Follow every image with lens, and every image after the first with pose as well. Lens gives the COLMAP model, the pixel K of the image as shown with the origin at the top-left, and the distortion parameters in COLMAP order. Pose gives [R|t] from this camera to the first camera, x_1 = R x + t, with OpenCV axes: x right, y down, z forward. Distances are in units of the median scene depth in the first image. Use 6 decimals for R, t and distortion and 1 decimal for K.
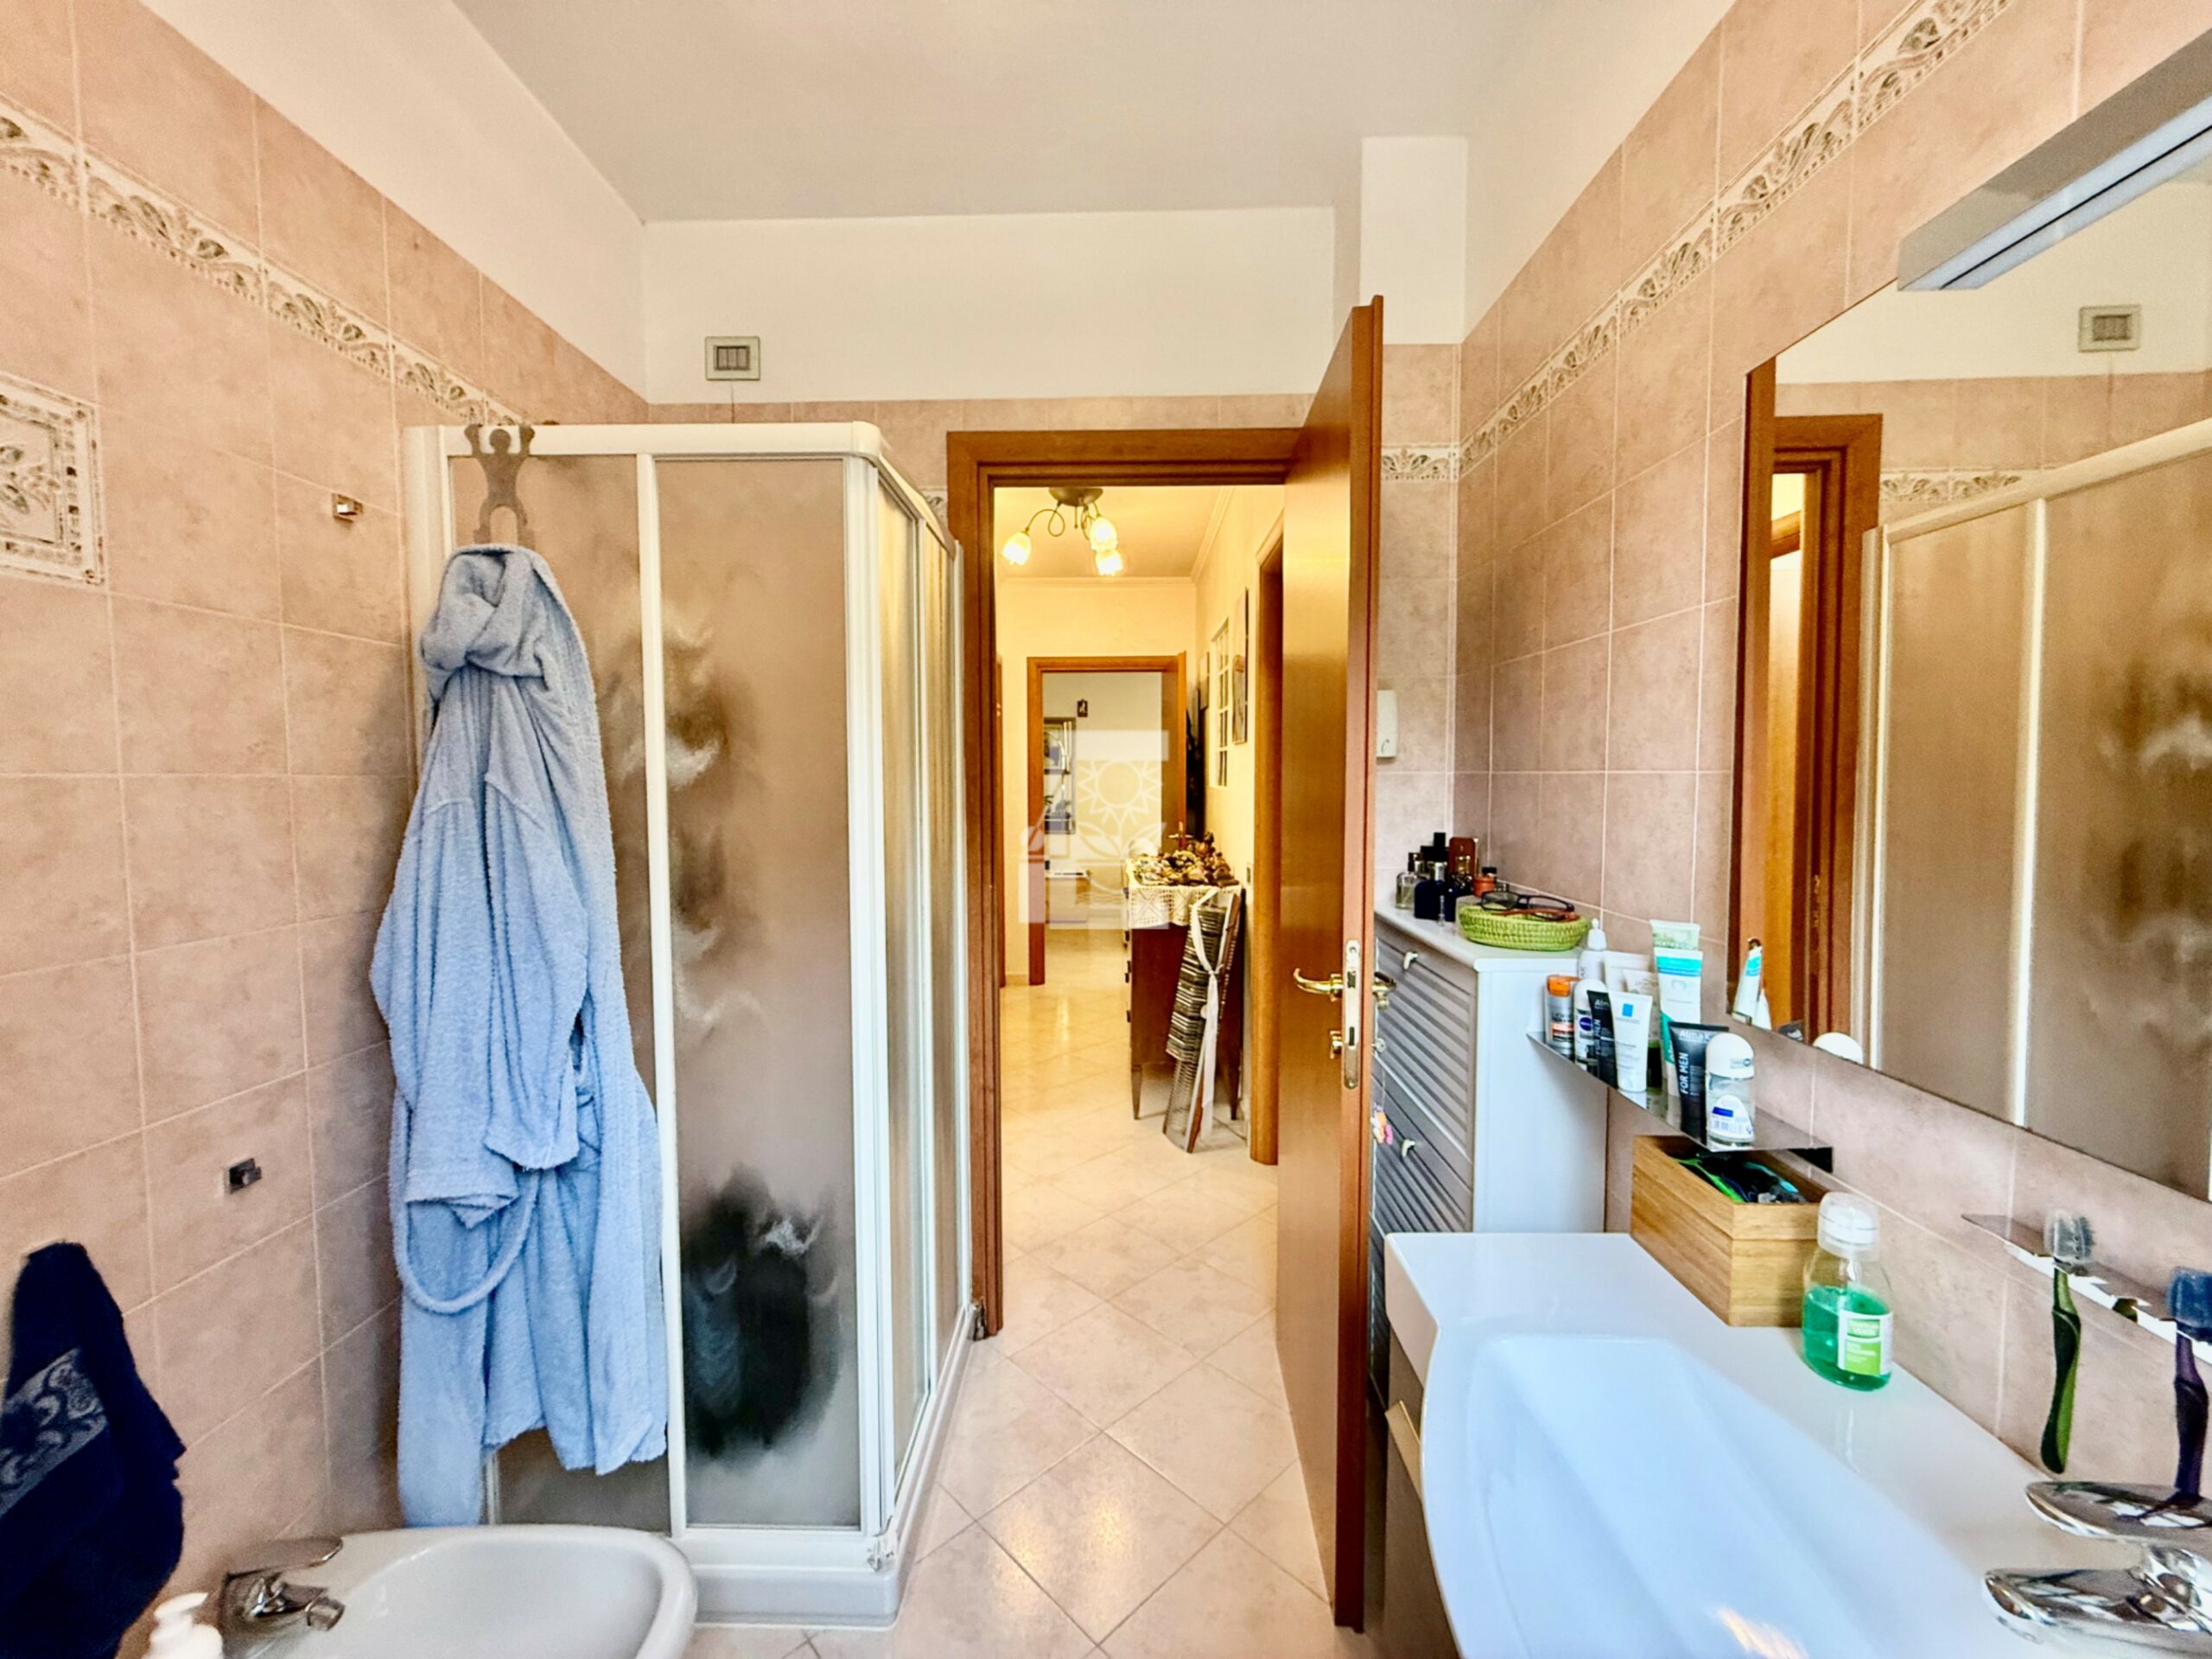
lens RADIAL K [[880.9, 0, 1098.9], [0, 880.9, 829.2], [0, 0, 1]] dist [0.000063, -0.000481]
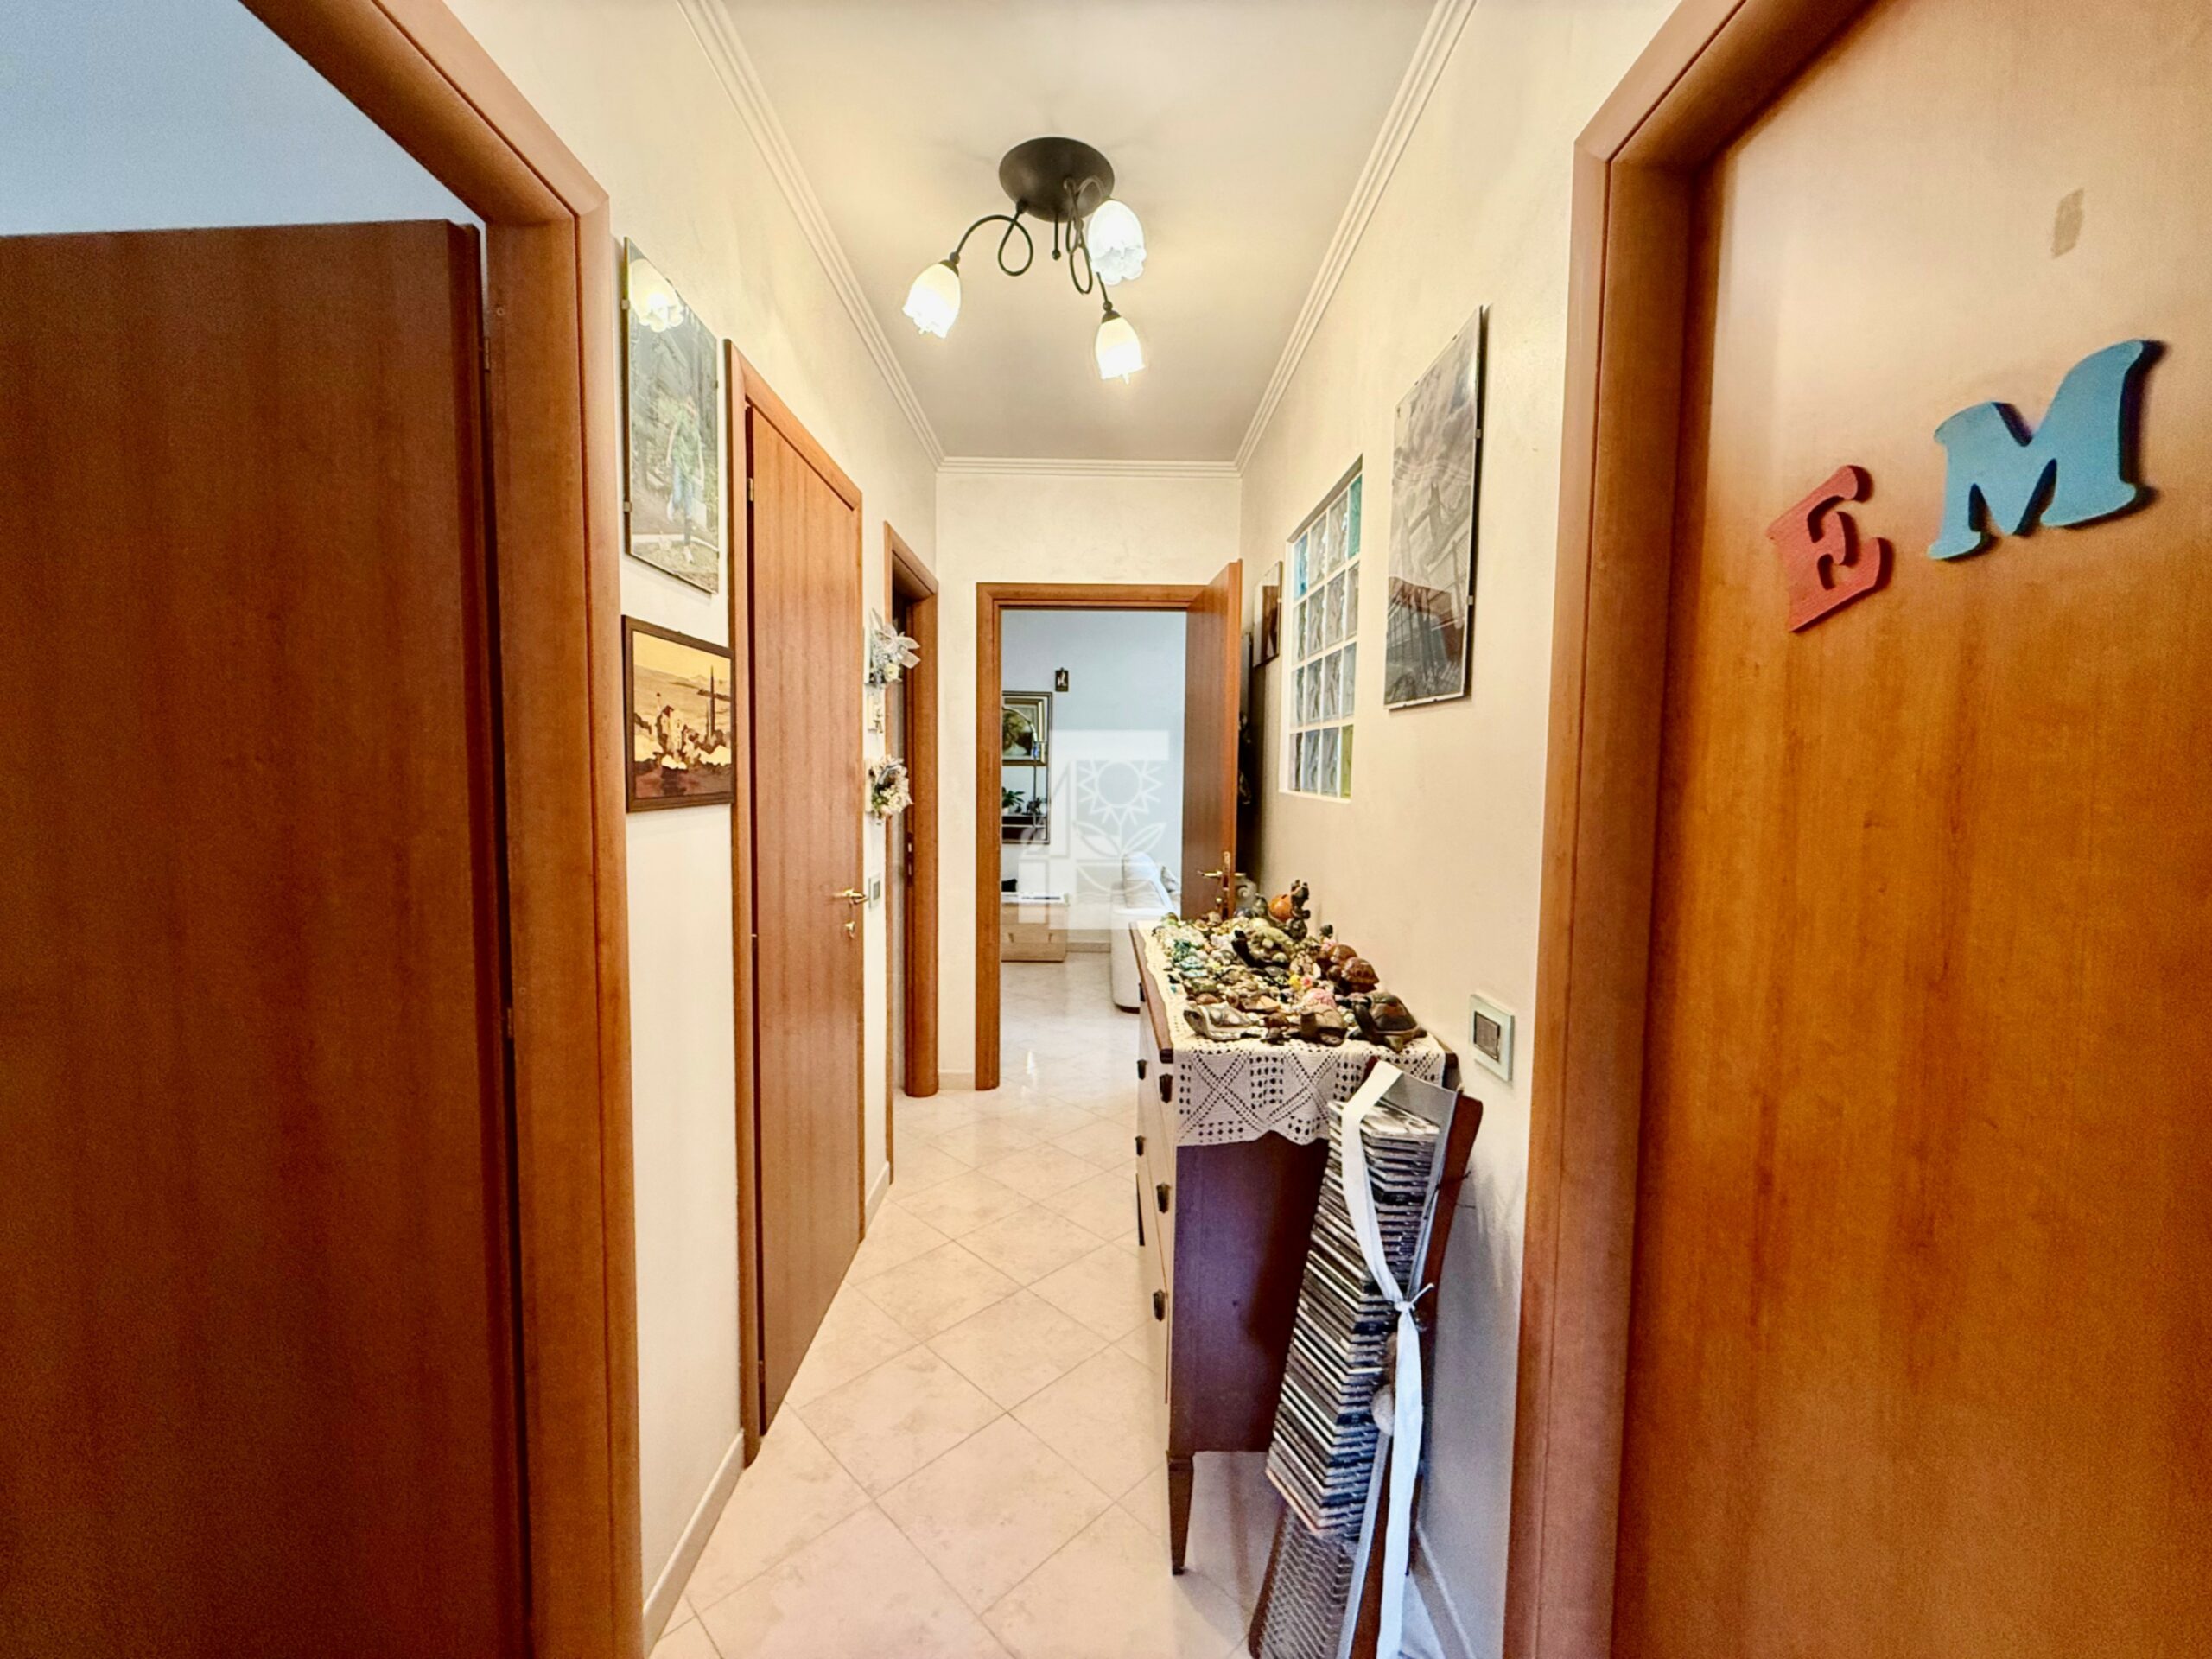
lens RADIAL K [[880.9, 0, 1098.9], [0, 880.9, 829.2], [0, 0, 1]] dist [0.000063, -0.000481]
pose [[0.999544, 0.013553, 0.026997, -0.008322], [-0.013794, 0.999867, 0.008750, -0.023664], [-0.026875, -0.009119, 0.999597, 0.360088]]
